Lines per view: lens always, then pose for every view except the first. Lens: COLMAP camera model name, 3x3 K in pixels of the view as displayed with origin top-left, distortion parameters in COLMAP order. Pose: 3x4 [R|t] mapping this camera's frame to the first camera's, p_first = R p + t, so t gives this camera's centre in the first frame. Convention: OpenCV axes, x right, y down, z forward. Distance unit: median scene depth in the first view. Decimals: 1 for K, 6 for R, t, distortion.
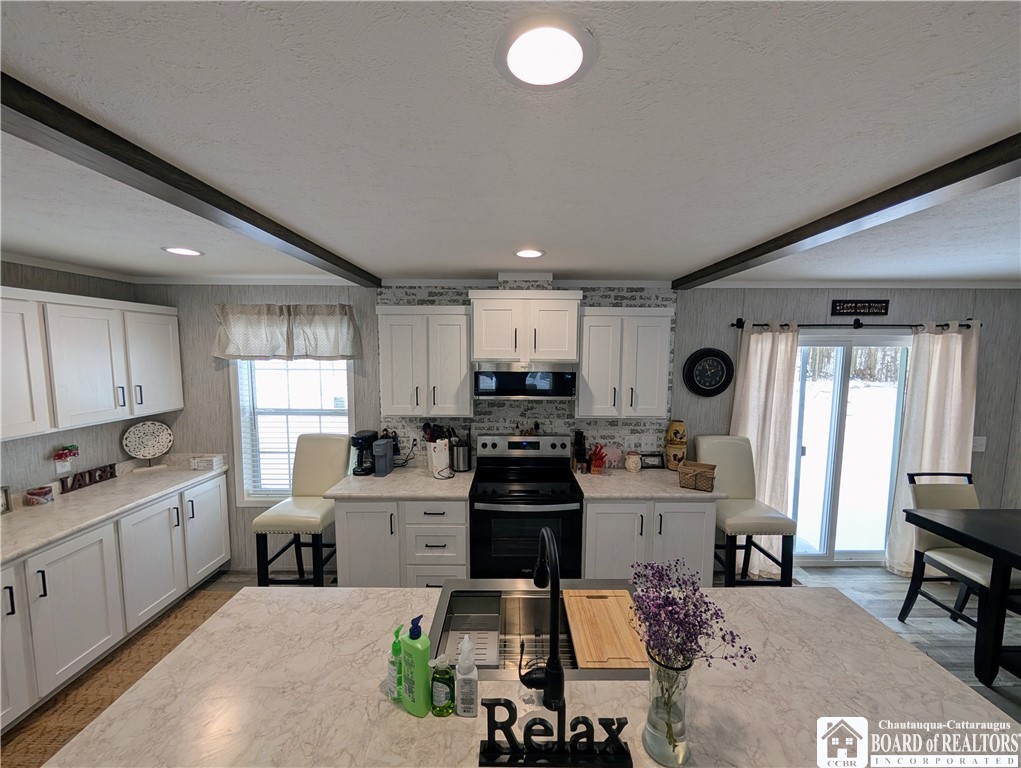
lens RADIAL K [[389.4, 0, 513.9], [0, 389.4, 386.6], [0, 0, 1]] dist [0.000115, 0.000368]
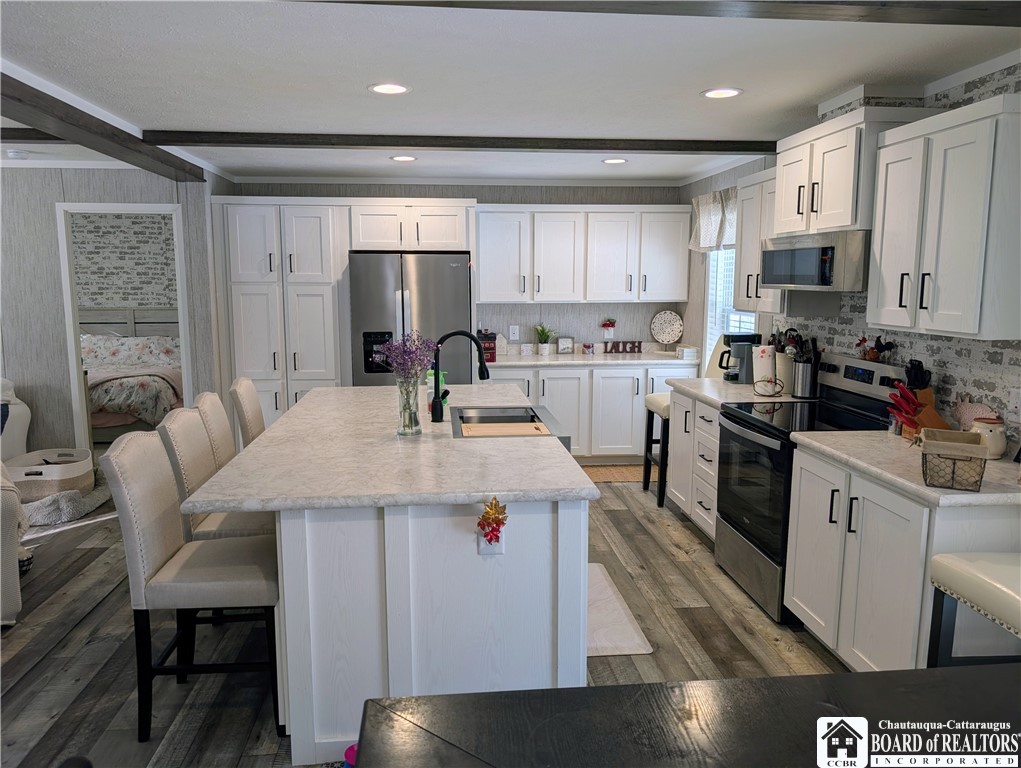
lens RADIAL K [[731.0, 0, 503.4], [0, 731.0, 381.5], [0, 0, 1]] dist [0.019292, -0.015950]
pose [[0.087866, 0.133996, -0.987079, 1.142173], [-0.087769, 0.988099, 0.126321, 0.066320], [0.992258, 0.075535, 0.098581, 0.336420]]
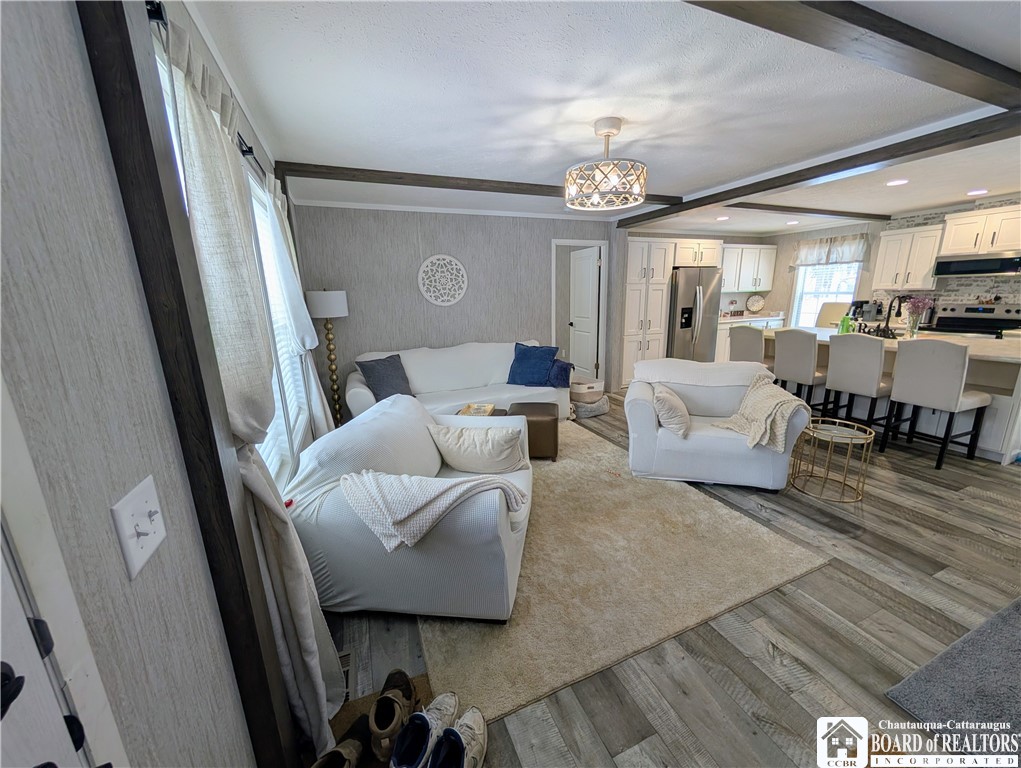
lens RADIAL K [[389.4, 0, 512.6], [0, 389.4, 386.2], [0, 0, 1]] dist [0.000115, 0.000368]
pose [[0.383391, 0.204774, -0.900599, 0.798299], [-0.056563, 0.978487, 0.198405, 0.250290], [0.921852, -0.025126, 0.386726, -1.383736]]
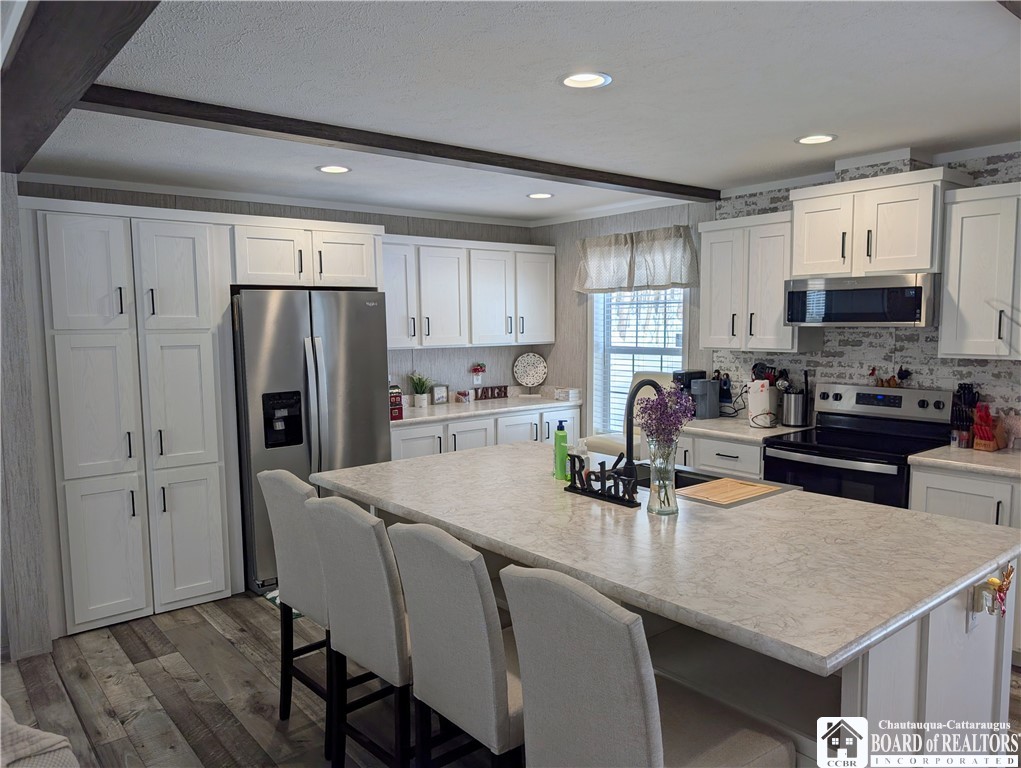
lens RADIAL K [[731.0, 0, 513.3], [0, 731.0, 402.3], [0, 0, 1]] dist [0.019292, -0.015950]
pose [[0.631912, 0.075718, -0.771333, 0.640733], [-0.055305, 0.997085, 0.052571, 0.124237], [0.773064, 0.009439, 0.634257, -0.352315]]
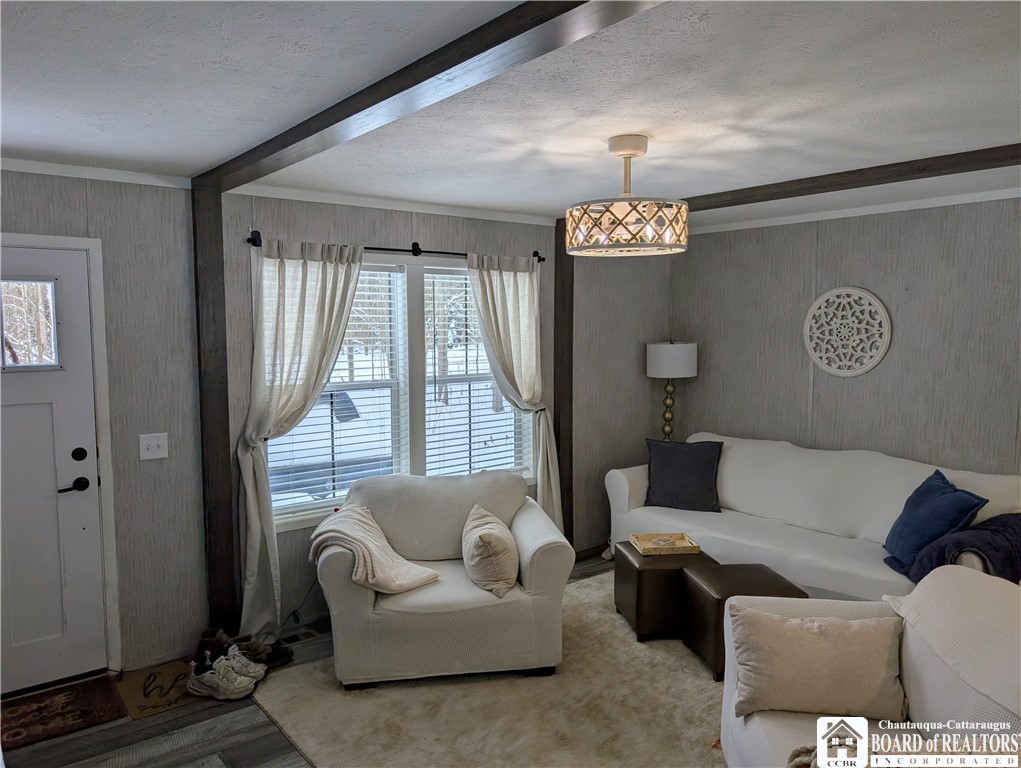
lens RADIAL K [[731.0, 0, 492.0], [0, 731.0, 383.5], [0, 0, 1]] dist [0.019292, -0.015950]
pose [[-0.796463, 0.054422, -0.602234, 0.813971], [-0.050274, 0.986534, 0.155639, 0.066024], [0.602594, 0.154237, -0.783001, -0.242081]]
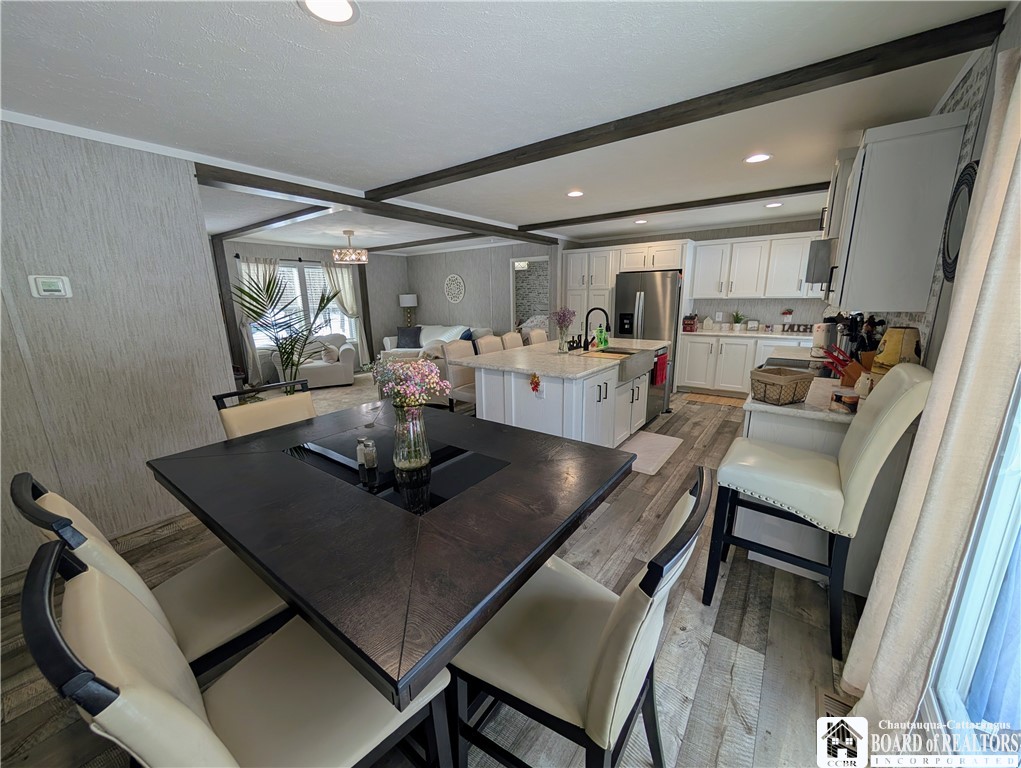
lens RADIAL K [[389.4, 0, 509.7], [0, 389.4, 384.5], [0, 0, 1]] dist [0.000115, 0.000368]
pose [[-0.601442, 0.184402, -0.777344, 1.212908], [-0.056529, 0.960736, 0.271644, 0.048836], [0.796914, 0.207320, -0.567403, 0.906520]]
